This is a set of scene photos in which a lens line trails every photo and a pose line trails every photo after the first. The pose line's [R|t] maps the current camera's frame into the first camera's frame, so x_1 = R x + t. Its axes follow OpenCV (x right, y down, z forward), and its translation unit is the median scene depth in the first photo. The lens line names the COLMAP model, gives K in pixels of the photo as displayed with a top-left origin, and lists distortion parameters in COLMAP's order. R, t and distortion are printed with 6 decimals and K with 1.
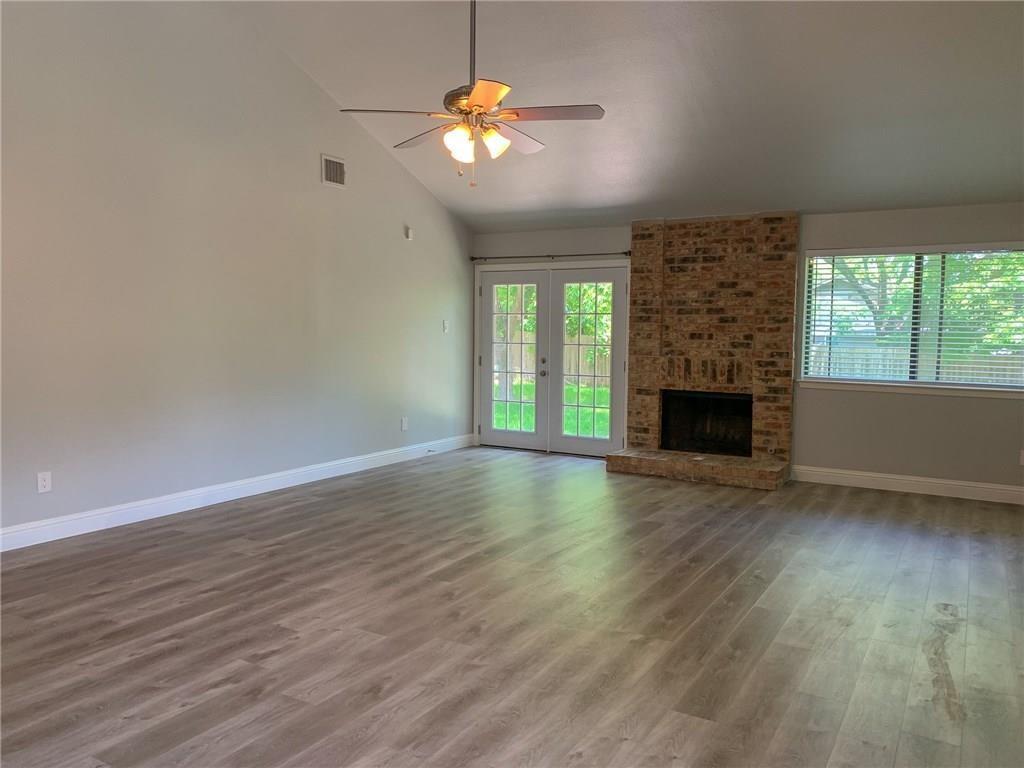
lens RADIAL K [[787.8, 0, 512.0], [0, 787.8, 383.2], [0, 0, 1]] dist [0.011068, -0.002715]
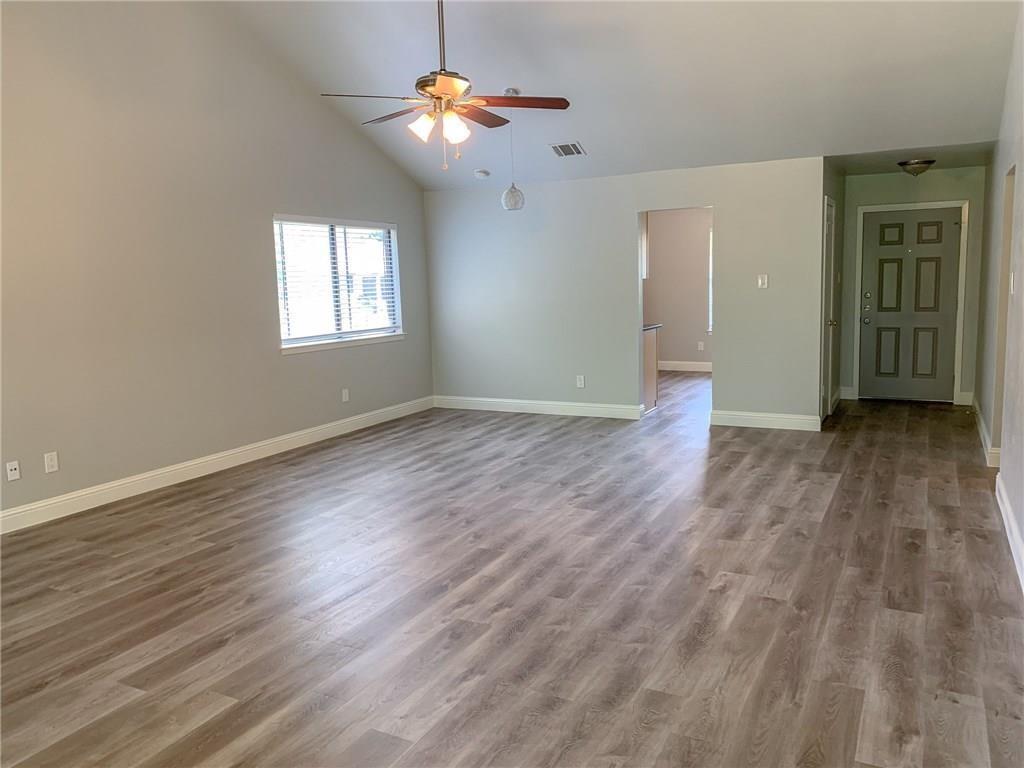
lens RADIAL K [[787.8, 0, 510.8], [0, 787.8, 382.8], [0, 0, 1]] dist [0.011068, -0.002715]
pose [[-0.998557, 0.022850, -0.048591, -0.074639], [0.012325, 0.978311, 0.206775, -0.177759], [0.052262, 0.205878, -0.977181, 1.981735]]
